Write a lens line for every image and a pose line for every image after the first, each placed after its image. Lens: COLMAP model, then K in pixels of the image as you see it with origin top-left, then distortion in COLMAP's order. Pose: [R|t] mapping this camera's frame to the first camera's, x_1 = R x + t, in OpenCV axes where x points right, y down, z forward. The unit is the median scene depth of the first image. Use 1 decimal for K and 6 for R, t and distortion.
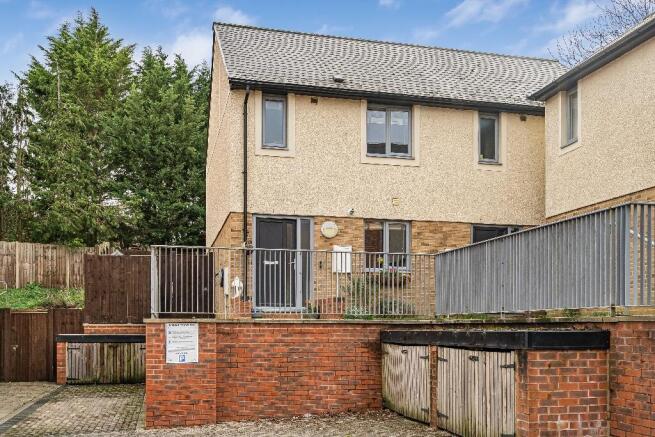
lens RADIAL K [[643.4, 0, 326.8], [0, 643.4, 219.7], [0, 0, 1]] dist [0.031678, 0.000000]
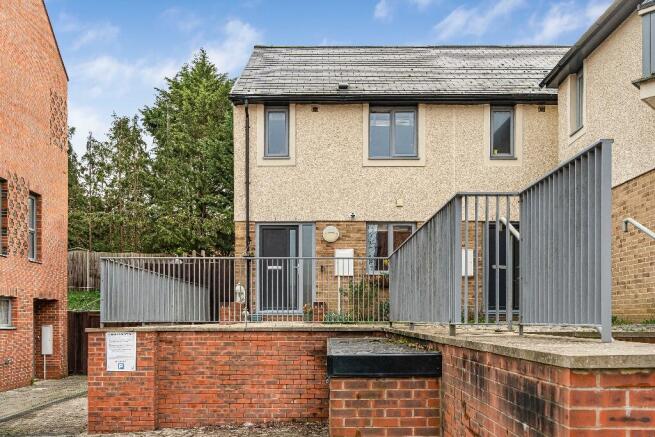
lens RADIAL K [[566.3, 0, 331.3], [0, 566.3, 233.3], [0, 0, 1]] dist [0.018830, 0.007166]
pose [[0.972288, -0.038646, -0.230569, 0.211461], [0.042697, 0.999009, 0.012603, 0.002884], [0.229854, -0.022099, 0.972974, 0.127524]]
